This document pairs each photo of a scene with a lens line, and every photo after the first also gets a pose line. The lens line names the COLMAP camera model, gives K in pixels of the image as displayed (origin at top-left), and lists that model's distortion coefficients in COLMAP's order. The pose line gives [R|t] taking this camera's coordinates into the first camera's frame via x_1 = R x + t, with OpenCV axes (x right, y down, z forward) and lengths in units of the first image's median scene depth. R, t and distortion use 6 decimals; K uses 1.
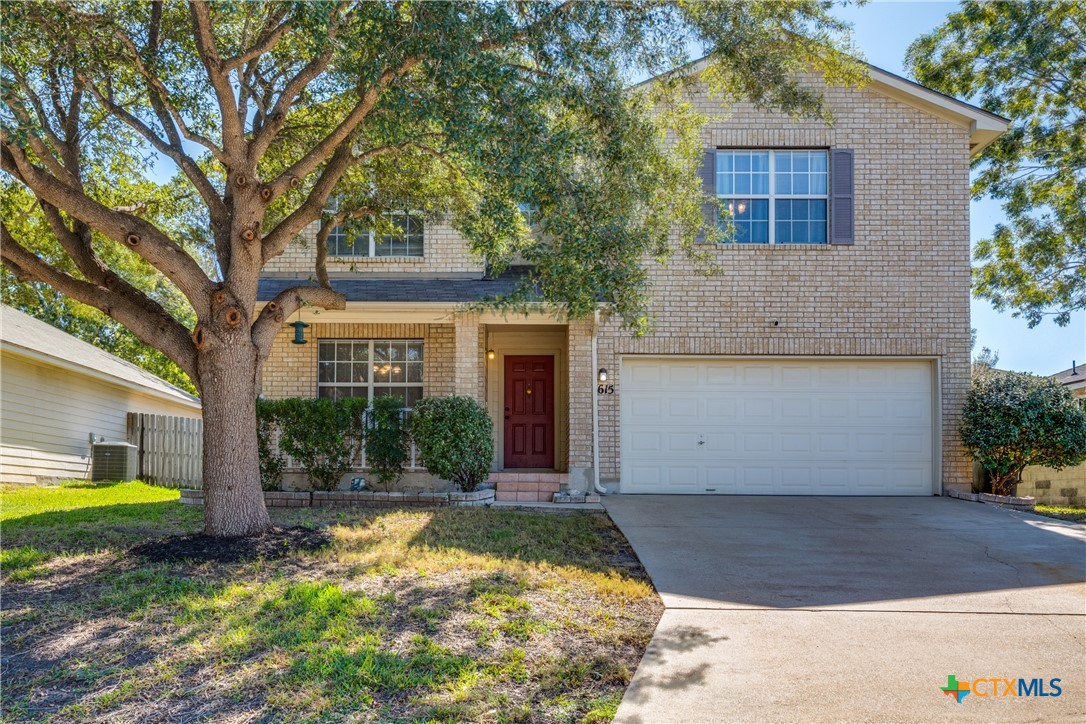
lens RADIAL K [[994.6, 0, 543.0], [0, 994.6, 362.0], [0, 0, 1]] dist [-0.002408, -0.001856]
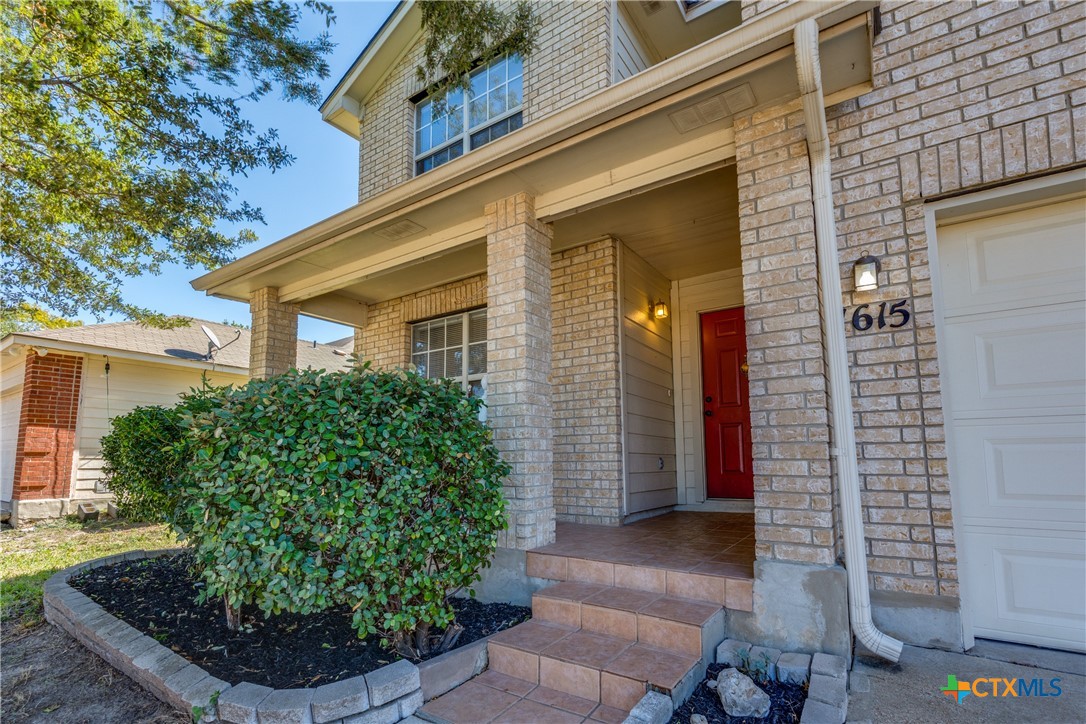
lens RADIAL K [[504.0, 0, 543.3], [0, 504.0, 404.8], [0, 0, 1]] dist [0.000157, -0.000030]
pose [[0.817335, -0.070112, -0.571880, 0.065908], [0.089766, 0.995944, 0.006193, 0.046172], [0.569126, -0.056397, 0.820314, 0.803928]]
